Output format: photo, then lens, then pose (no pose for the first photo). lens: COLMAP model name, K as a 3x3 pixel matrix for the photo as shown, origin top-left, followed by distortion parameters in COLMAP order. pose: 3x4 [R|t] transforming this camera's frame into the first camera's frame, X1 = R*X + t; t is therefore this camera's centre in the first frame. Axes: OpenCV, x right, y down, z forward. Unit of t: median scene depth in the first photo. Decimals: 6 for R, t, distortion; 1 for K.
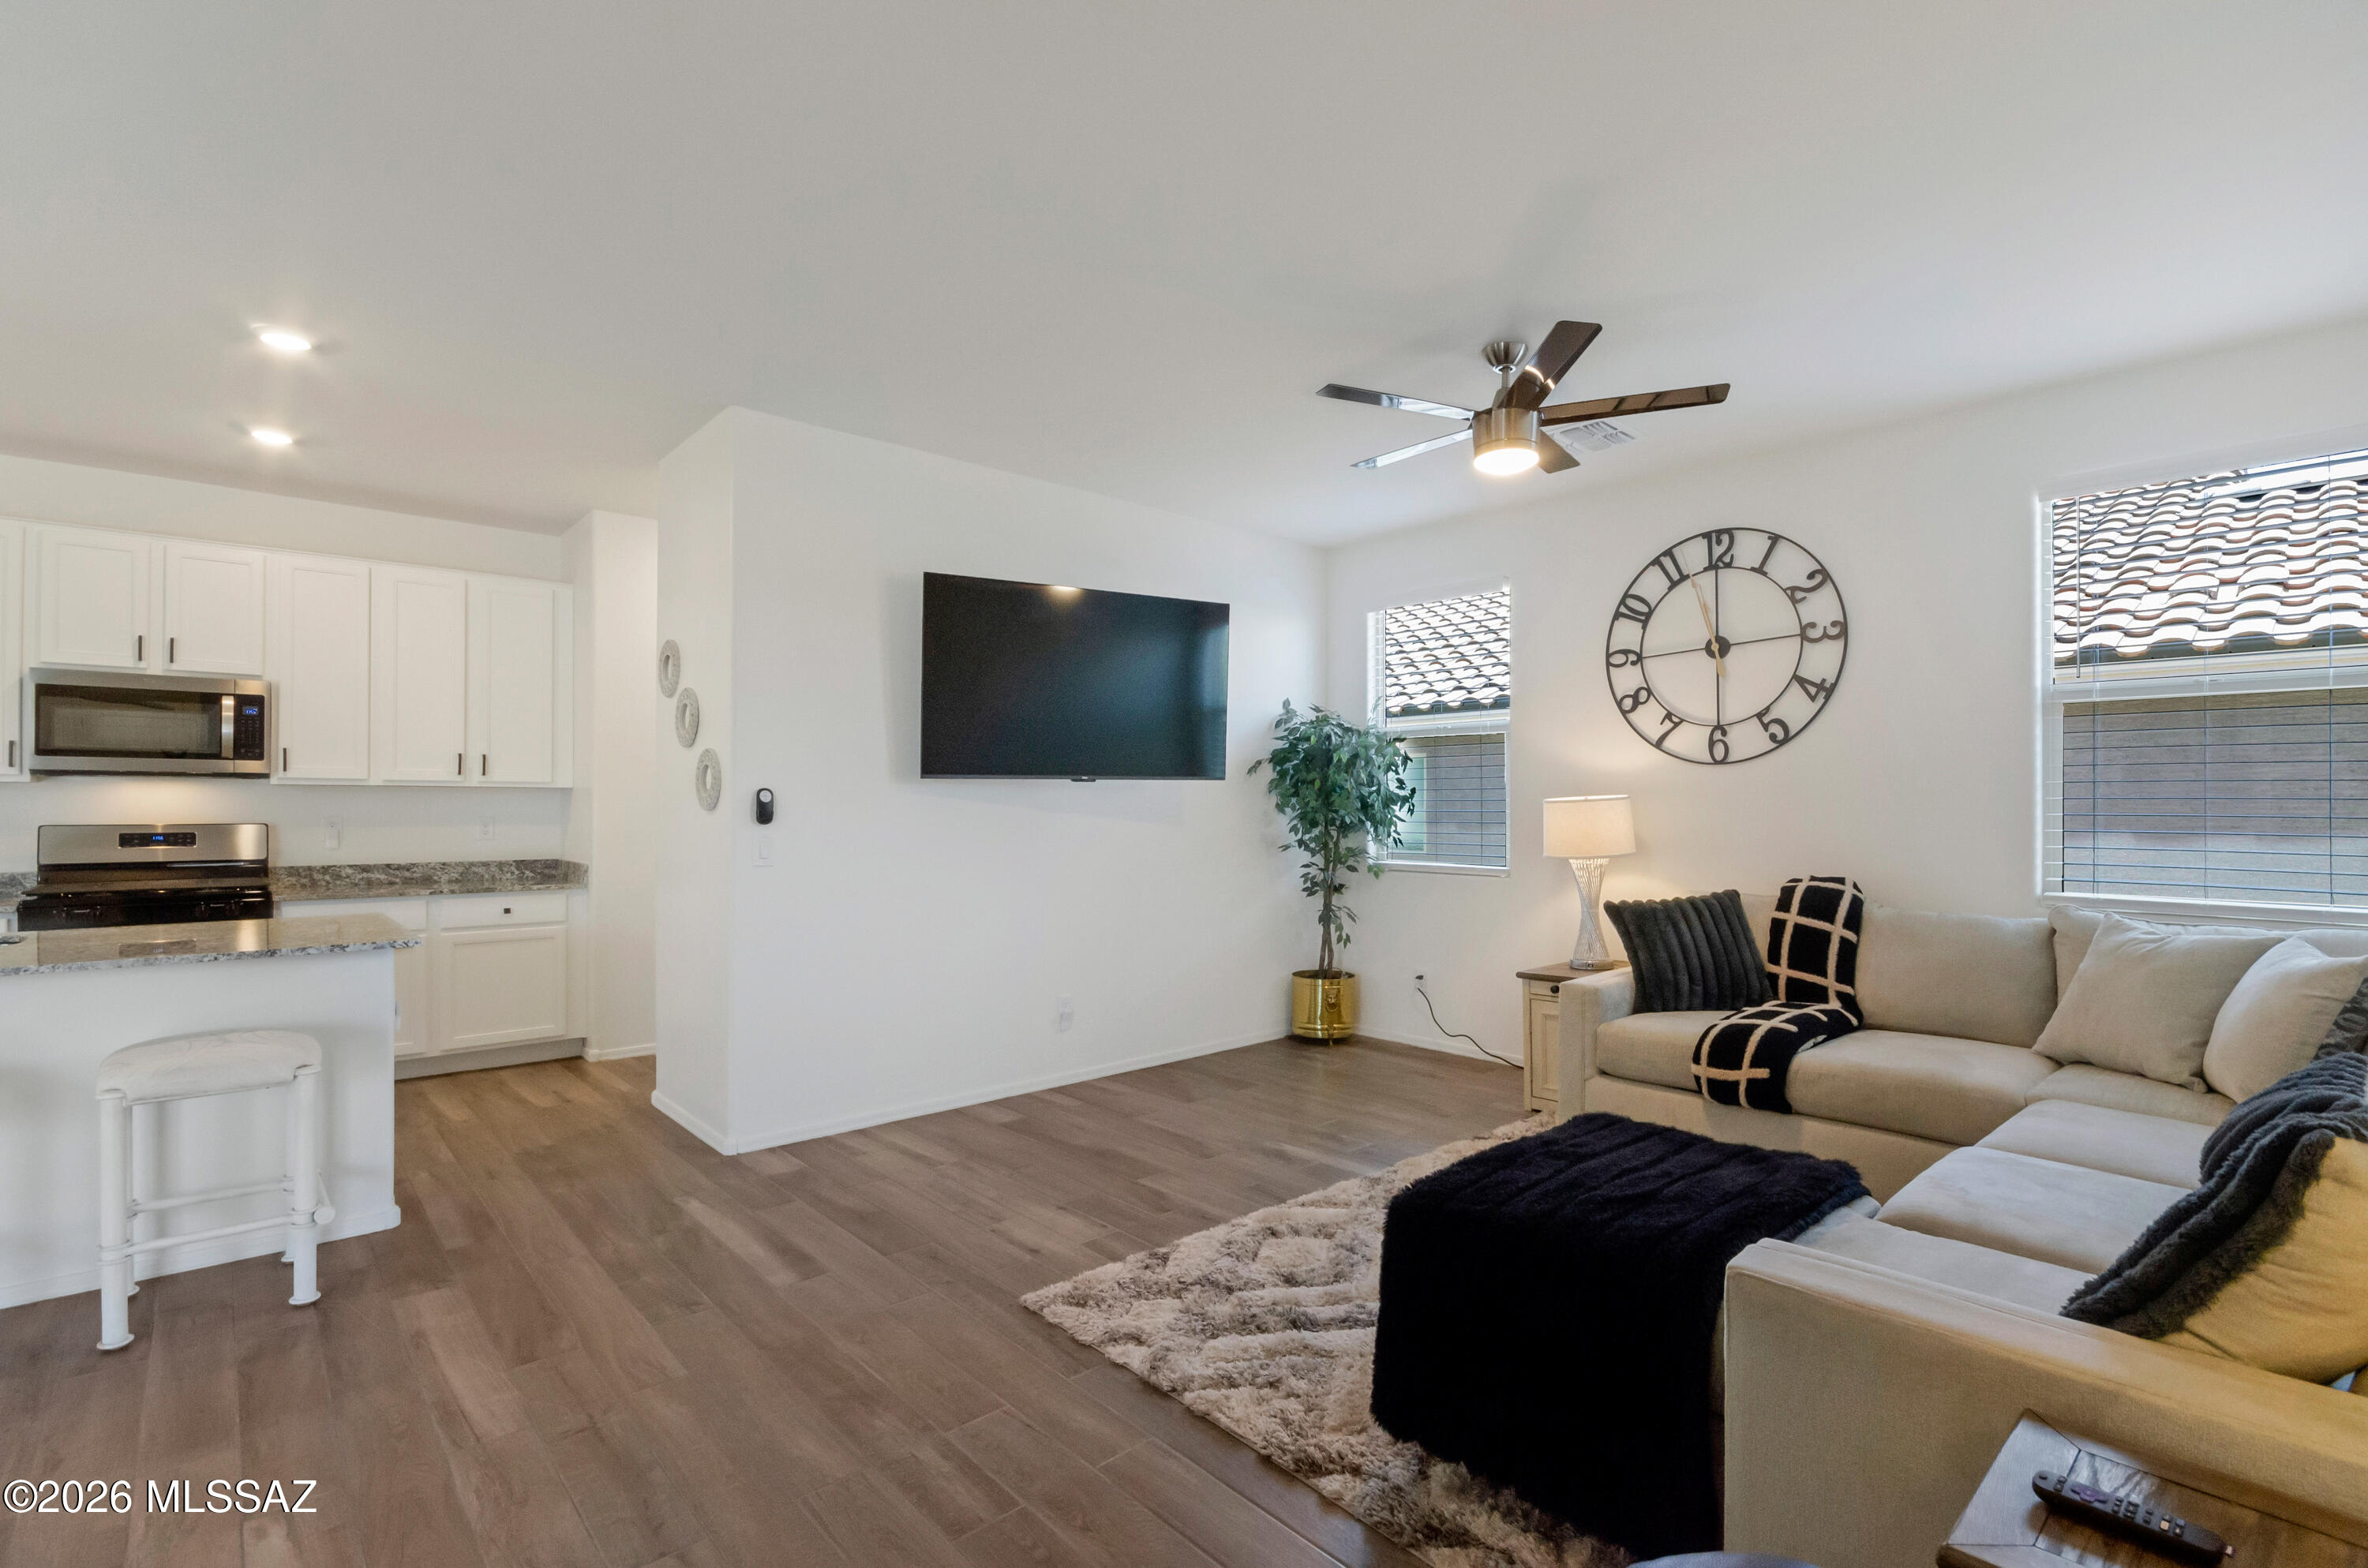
lens RADIAL K [[1045.5, 0, 1194.4], [0, 1045.5, 791.6], [0, 0, 1]] dist [-0.001676, -0.000115]
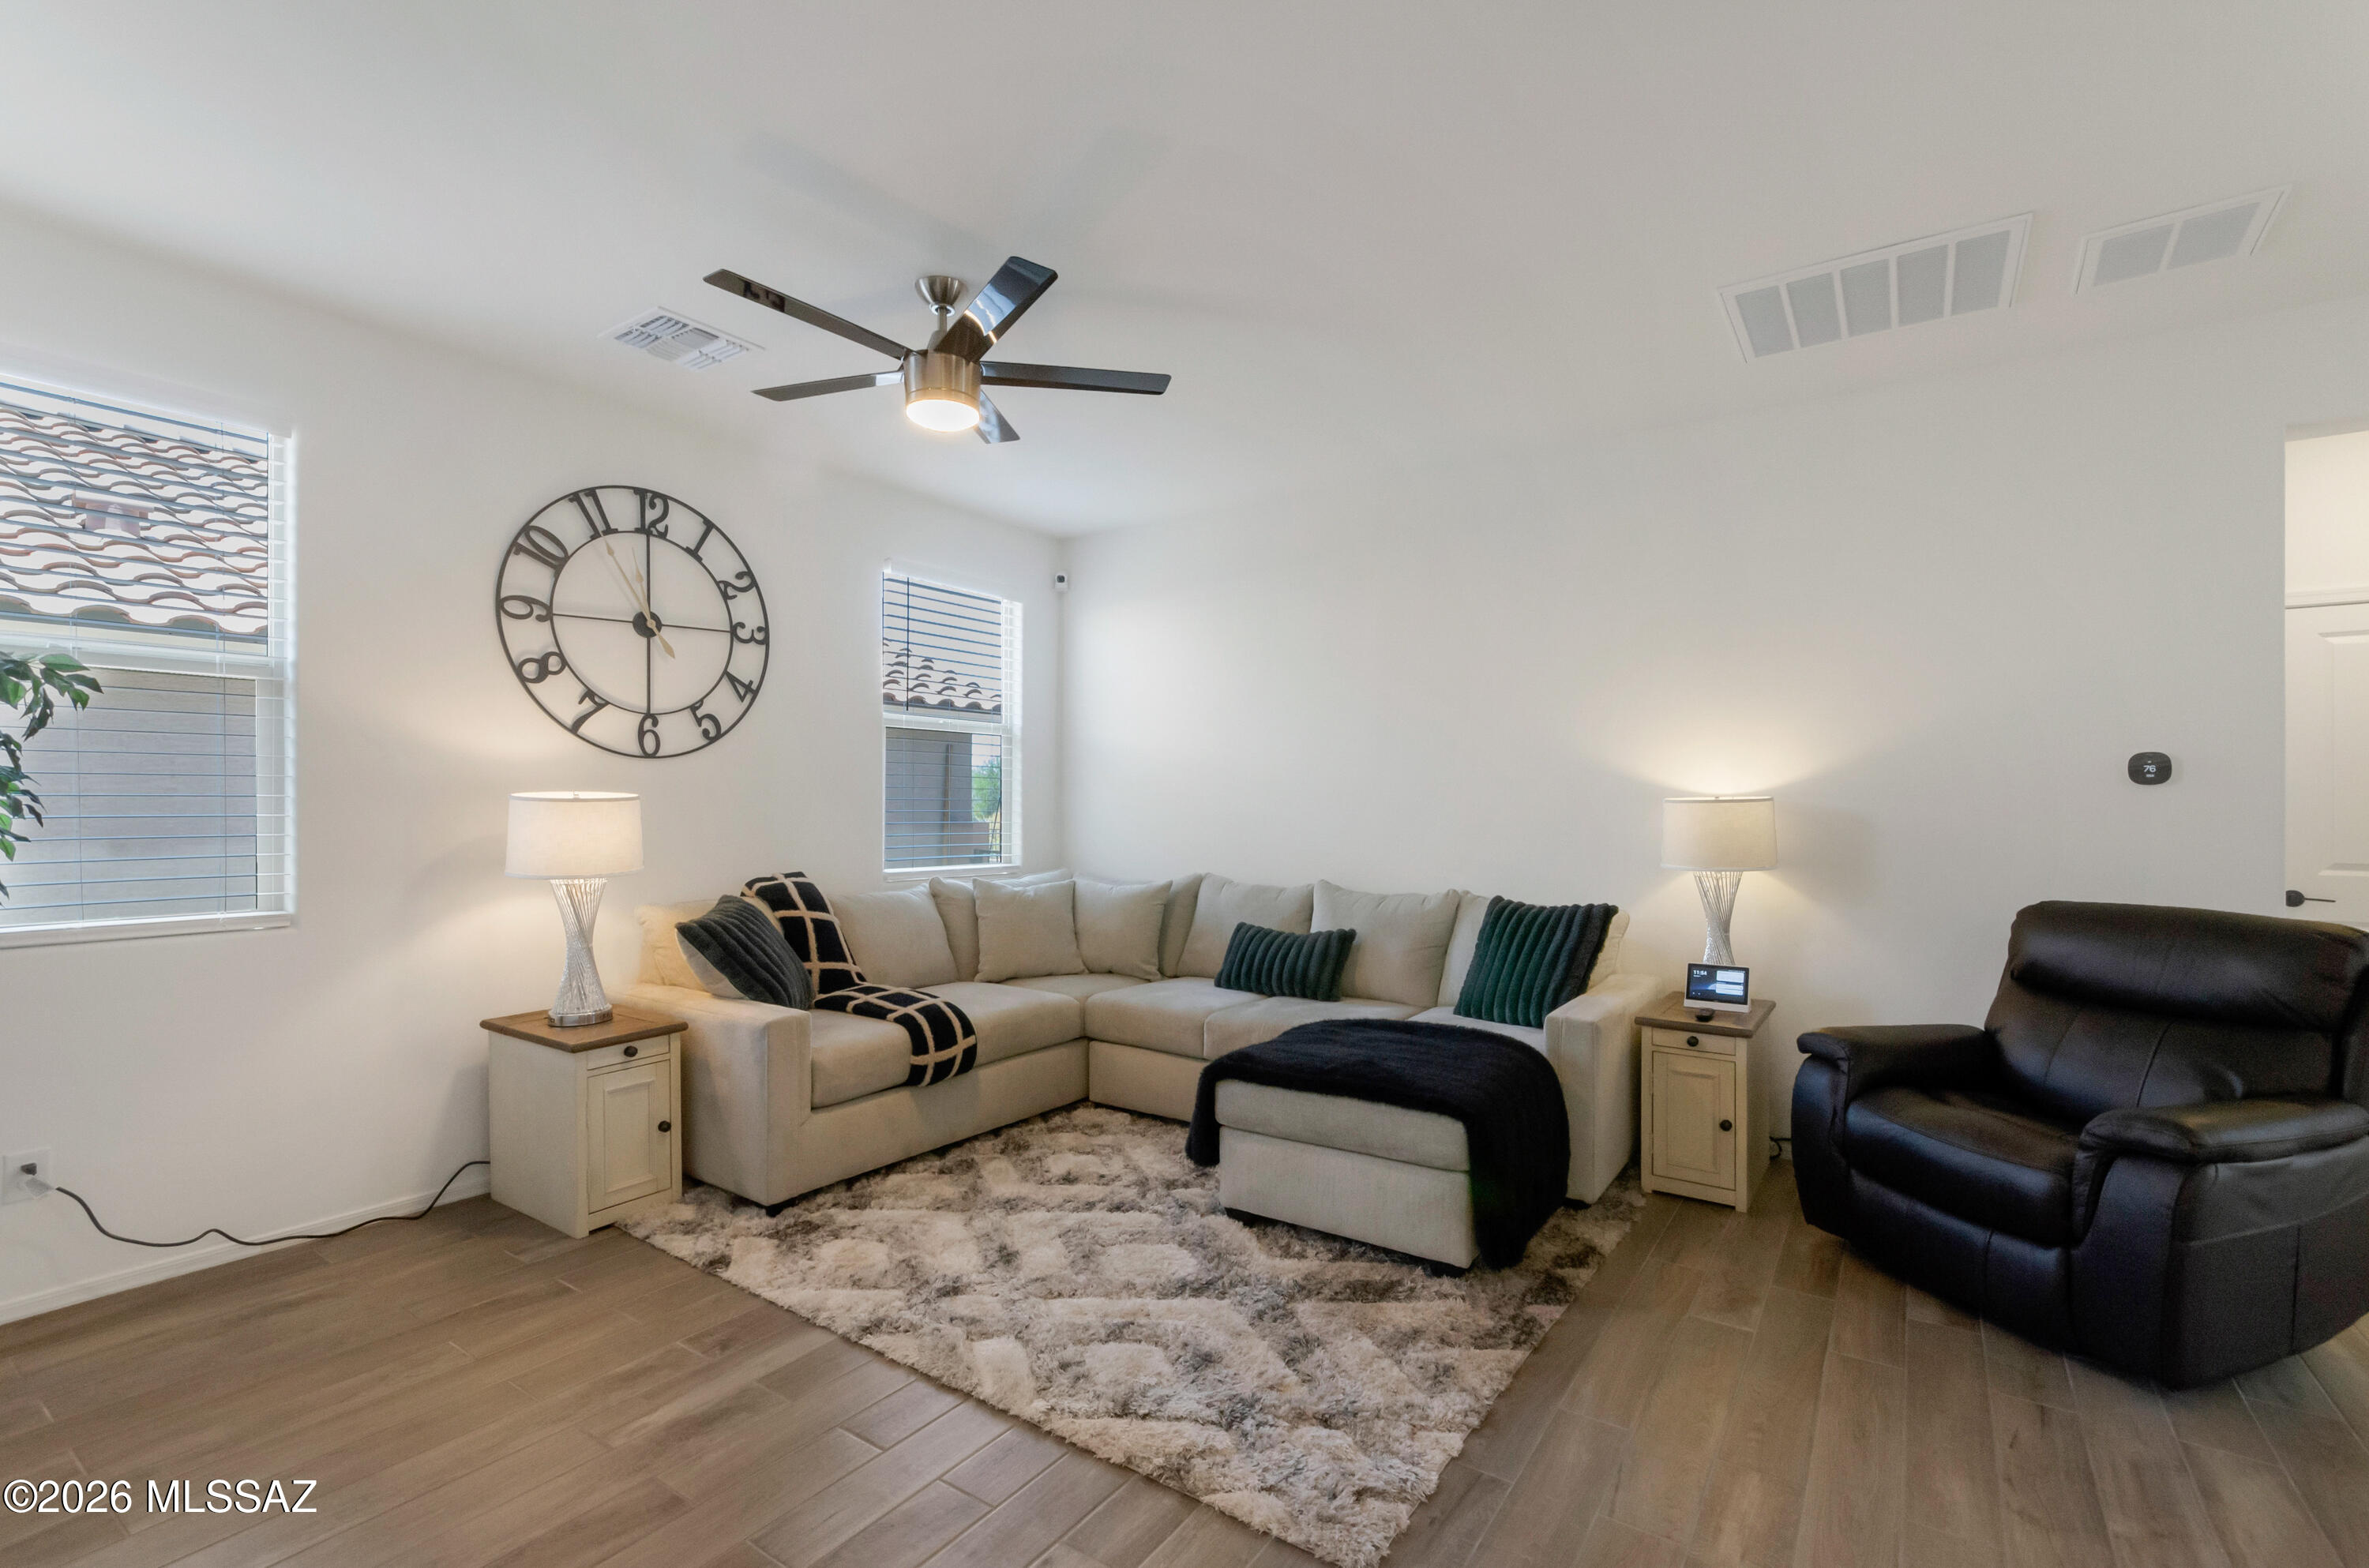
lens RADIAL K [[1058.6, 0, 1184.9], [0, 1058.6, 802.6], [0, 0, 1]] dist [-0.001089, -0.000026]
pose [[-0.228892, 0.002029, 0.973450, -0.465014], [-0.009542, 0.999945, -0.004328, 0.011023], [-0.973405, -0.010279, -0.228860, 0.761427]]
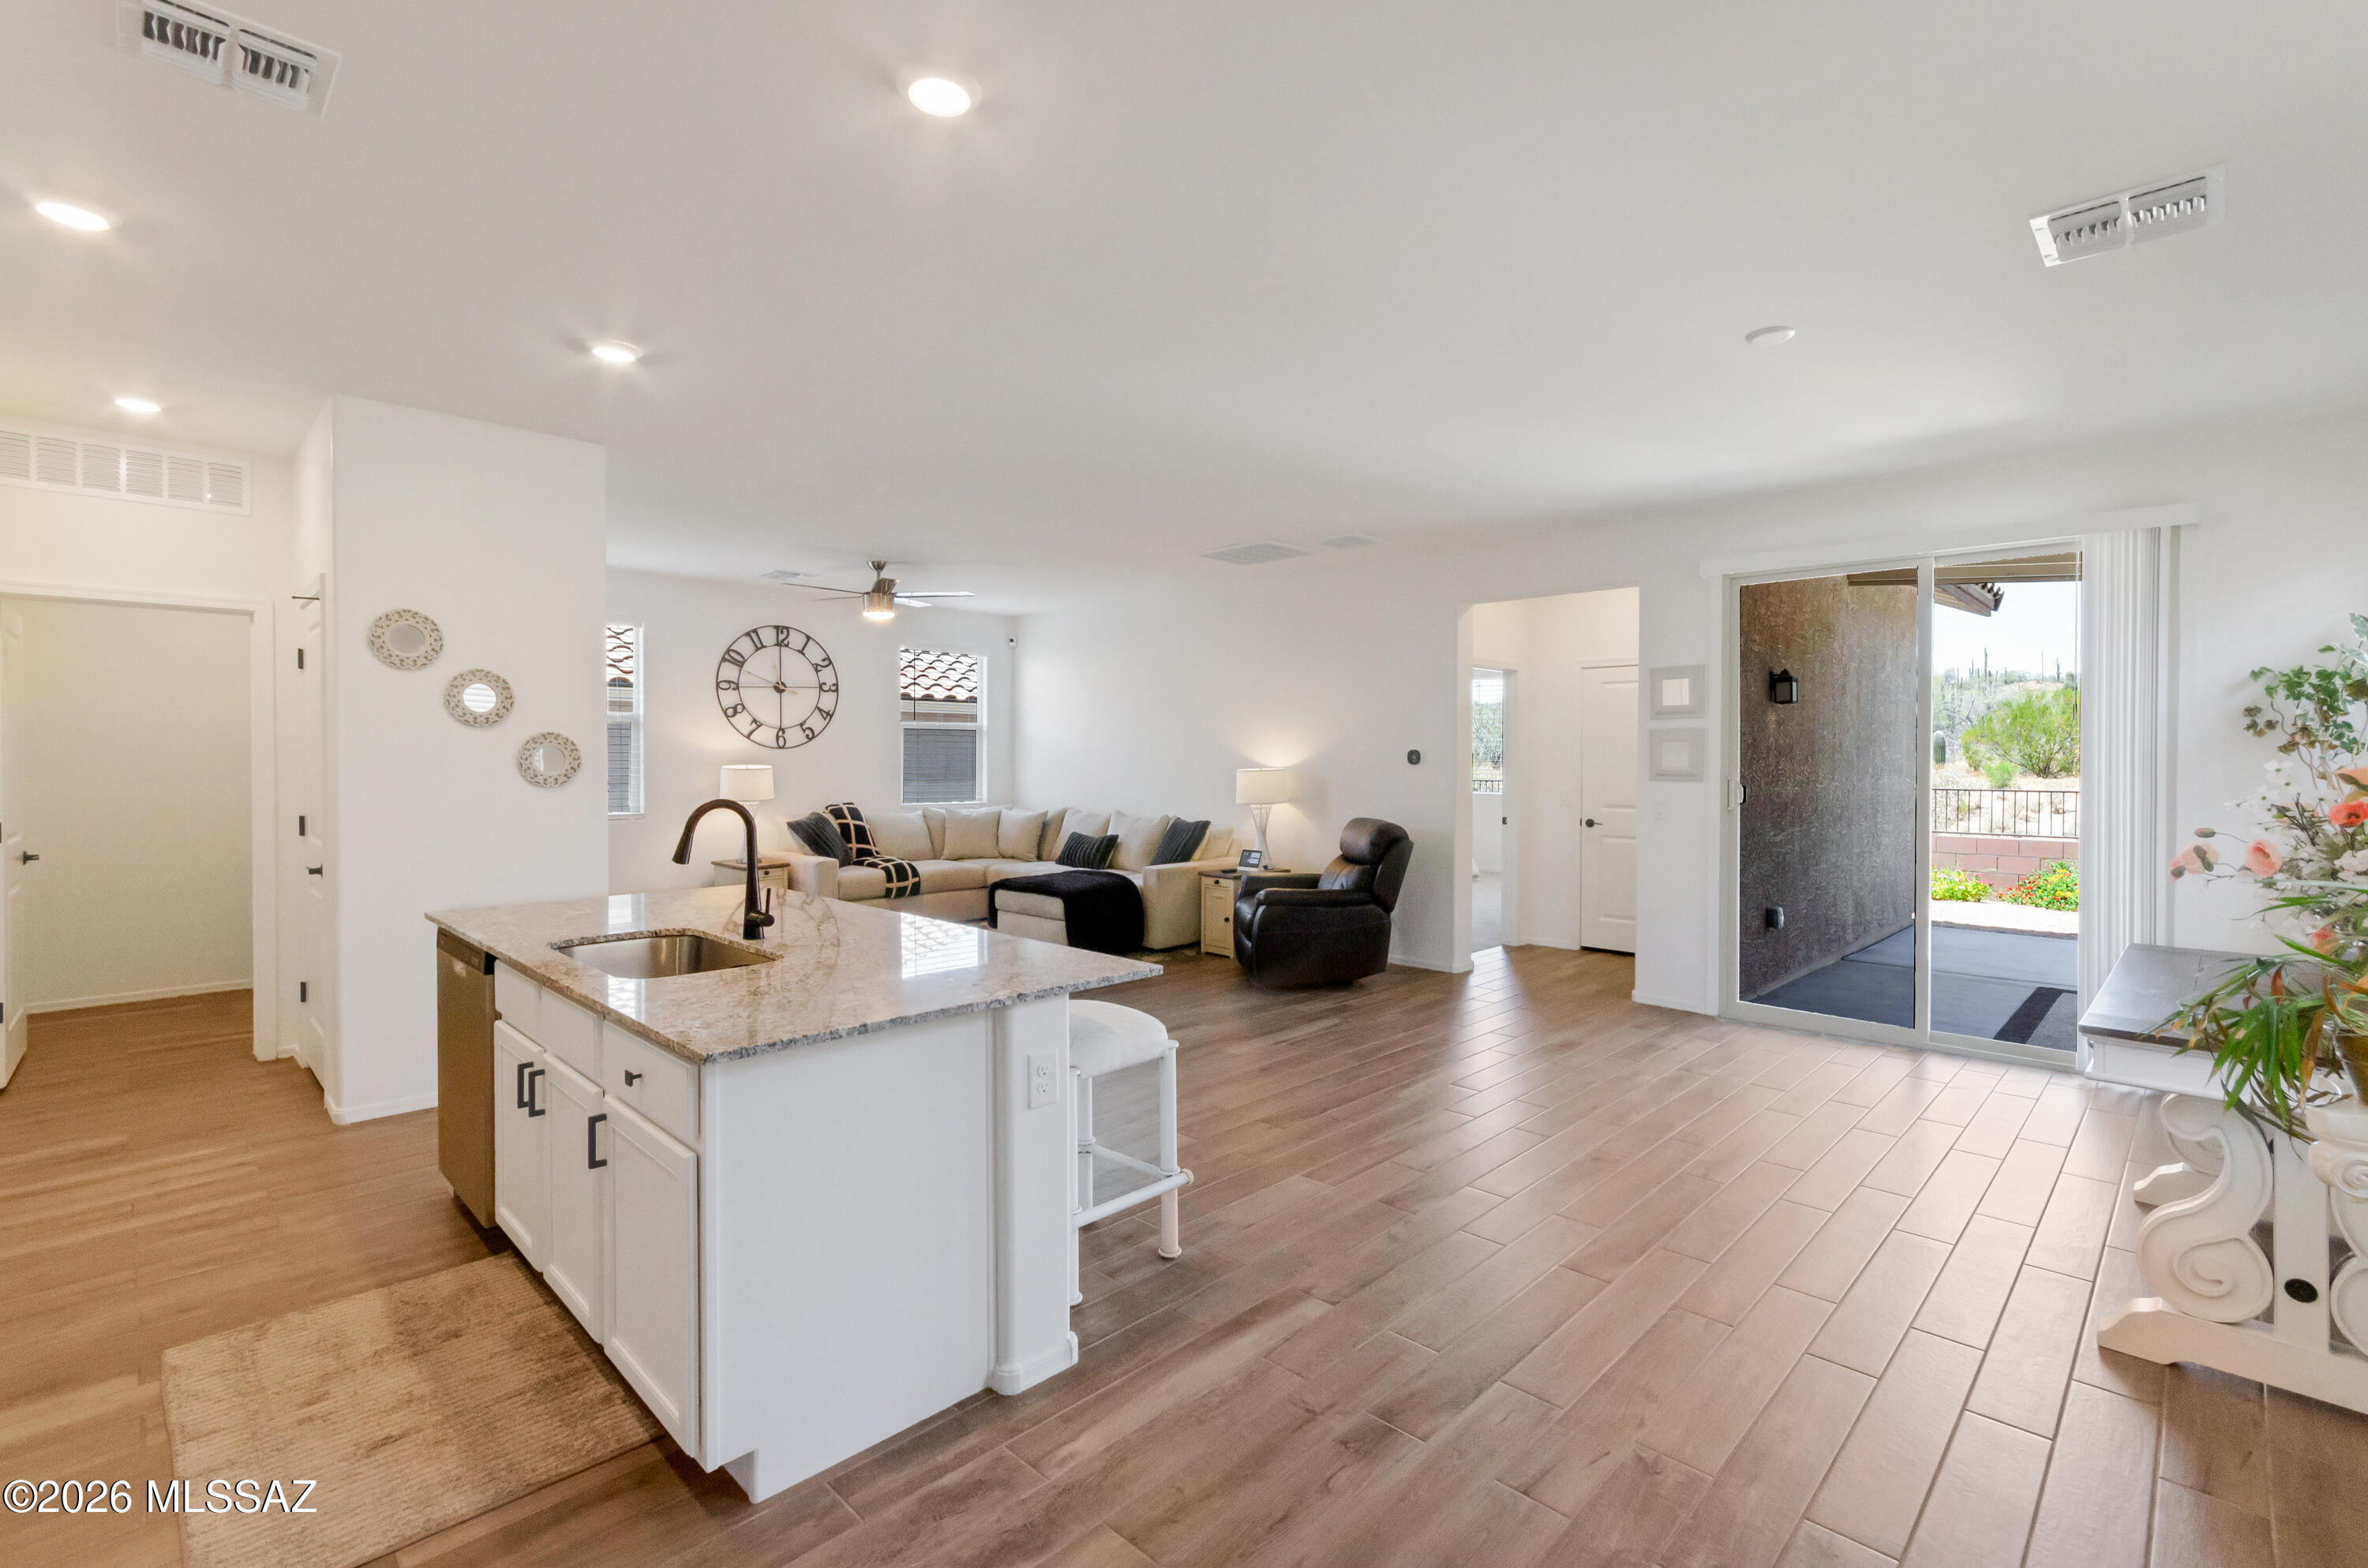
lens RADIAL K [[1080.8, 0, 1199.5], [0, 1080.8, 765.5], [0, 0, 1]] dist [-0.000920, -0.000081]
pose [[-0.061937, -0.010947, 0.998020, -1.517281], [-0.011856, 0.999877, 0.010232, -0.024280], [-0.998010, -0.011198, -0.062059, 0.355122]]
